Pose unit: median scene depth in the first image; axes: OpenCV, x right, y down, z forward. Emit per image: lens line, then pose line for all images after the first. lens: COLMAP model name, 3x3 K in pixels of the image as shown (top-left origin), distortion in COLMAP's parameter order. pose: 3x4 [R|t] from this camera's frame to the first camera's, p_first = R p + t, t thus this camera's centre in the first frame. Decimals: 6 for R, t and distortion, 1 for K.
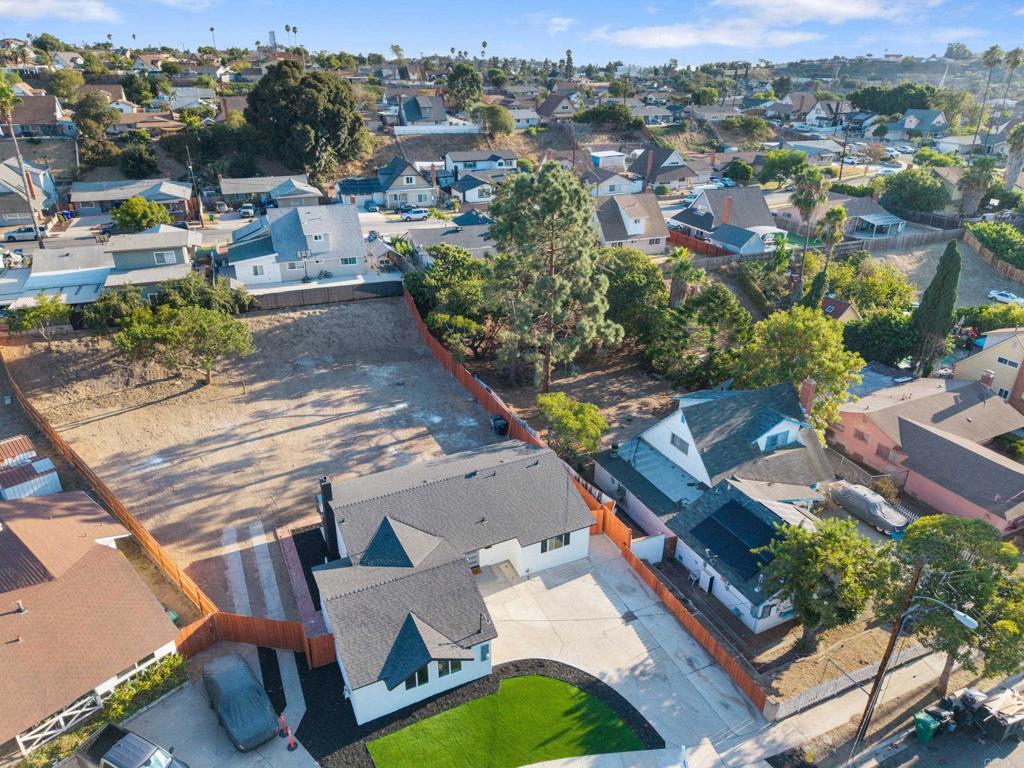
lens RADIAL K [[692.8, 0, 512.0], [0, 692.8, 384.0], [0, 0, 1]] dist [-0.001940, 0.001658]
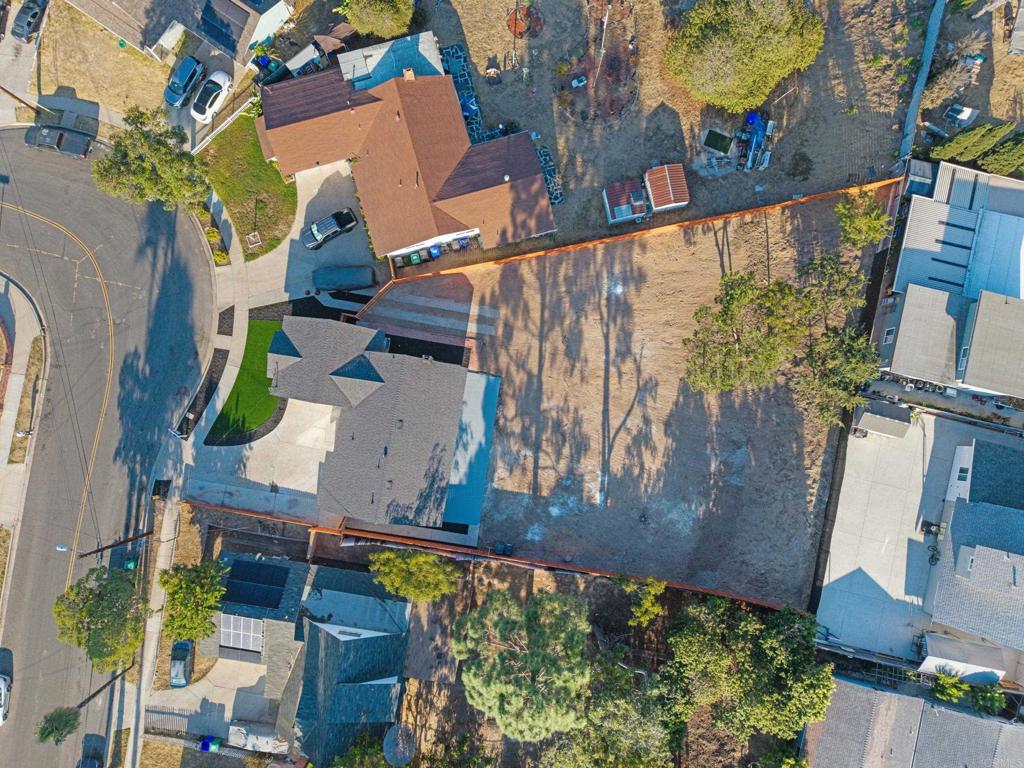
lens RADIAL K [[686.1, 0, 505.7], [0, 686.1, 386.2], [0, 0, 1]] dist [0.011106, -0.006375]
pose [[-0.574899, 0.812871, -0.093449, -0.127477], [-0.378149, -0.162675, 0.911340, -0.863515], [0.725600, 0.559265, 0.400908, 0.407152]]
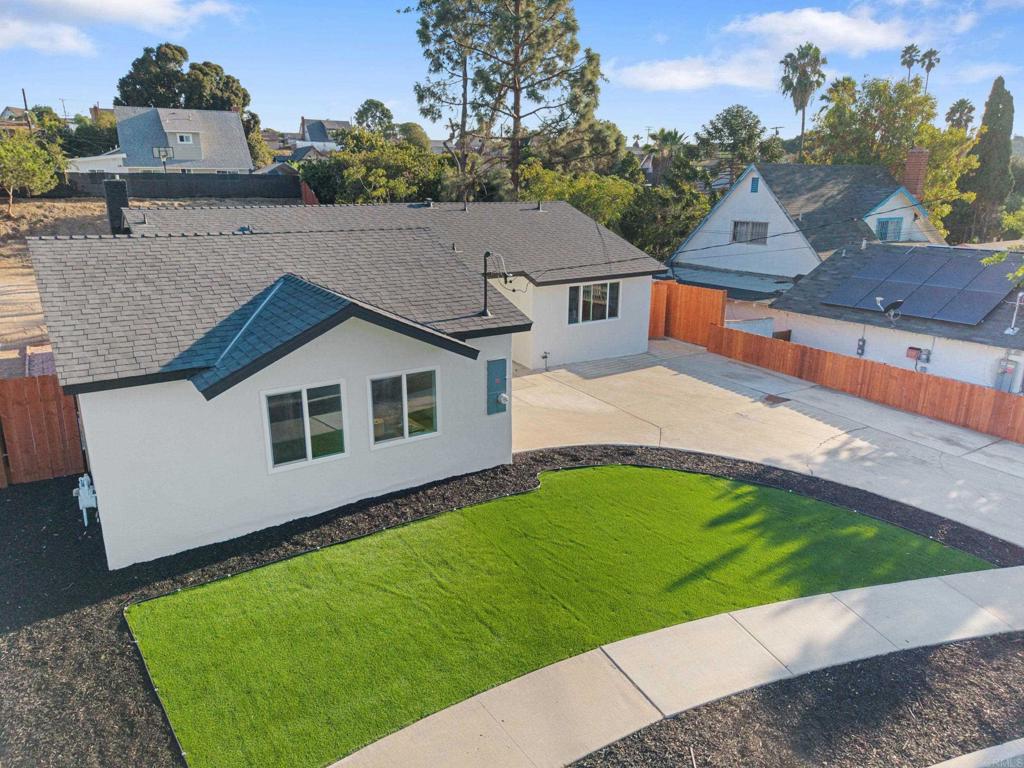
lens RADIAL K [[689.3, 0, 520.2], [0, 689.3, 385.9], [0, 0, 1]] dist [0.031496, -0.049989]
pose [[0.990323, -0.043886, 0.131663, -0.044017], [0.063810, 0.986449, -0.151150, 0.258653], [-0.123246, 0.158088, 0.979703, 0.367039]]
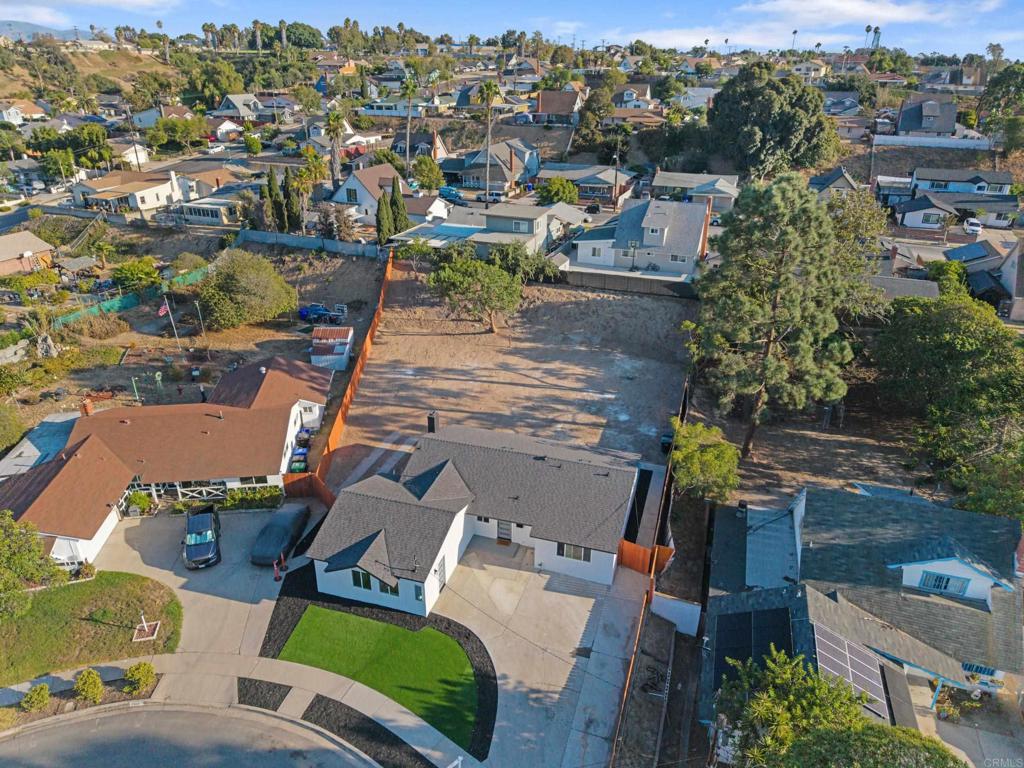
lens RADIAL K [[686.1, 0, 505.7], [0, 686.1, 386.2], [0, 0, 1]] dist [0.011106, -0.006375]
pose [[0.721520, 0.293112, -0.627292, 0.379080], [-0.292369, 0.950220, 0.107718, -0.049098], [0.627639, 0.105679, 0.771299, 0.120651]]
